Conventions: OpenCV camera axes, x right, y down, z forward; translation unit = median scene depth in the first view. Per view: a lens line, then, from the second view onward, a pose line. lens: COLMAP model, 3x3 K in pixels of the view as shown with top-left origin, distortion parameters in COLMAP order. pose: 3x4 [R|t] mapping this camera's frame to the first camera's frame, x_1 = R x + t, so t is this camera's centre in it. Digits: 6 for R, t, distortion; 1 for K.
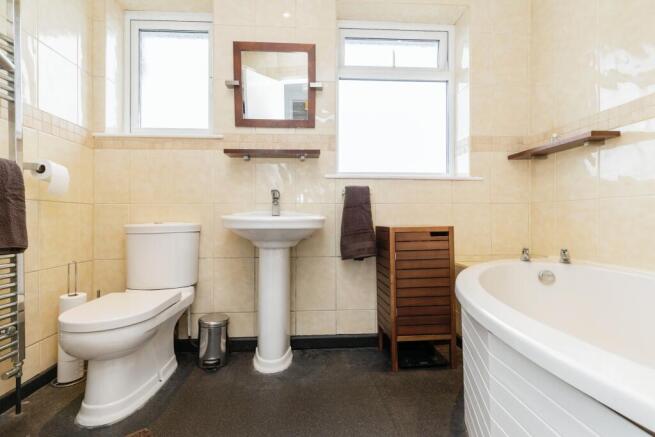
lens RADIAL K [[296.5, 0, 326.6], [0, 296.5, 216.7], [0, 0, 1]] dist [0.002799, 0.000219]
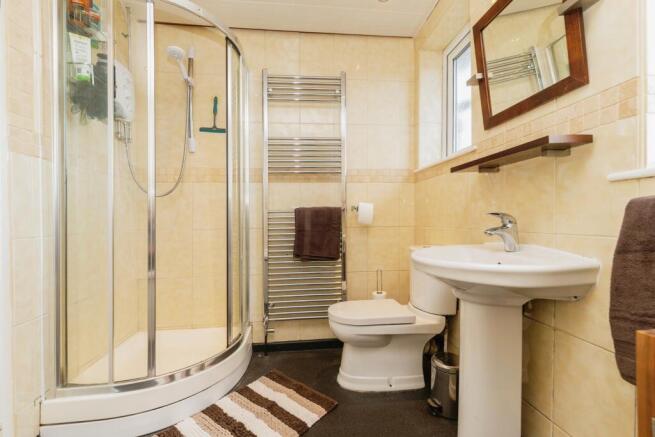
lens RADIAL K [[296.5, 0, 326.6], [0, 296.5, 216.7], [0, 0, 1]] dist [0.002799, 0.000219]
pose [[0.025198, -0.000235, -0.999682, 0.483206], [0.012910, 0.999917, 0.000090, -0.089387], [0.999599, -0.012908, 0.025199, 0.597903]]
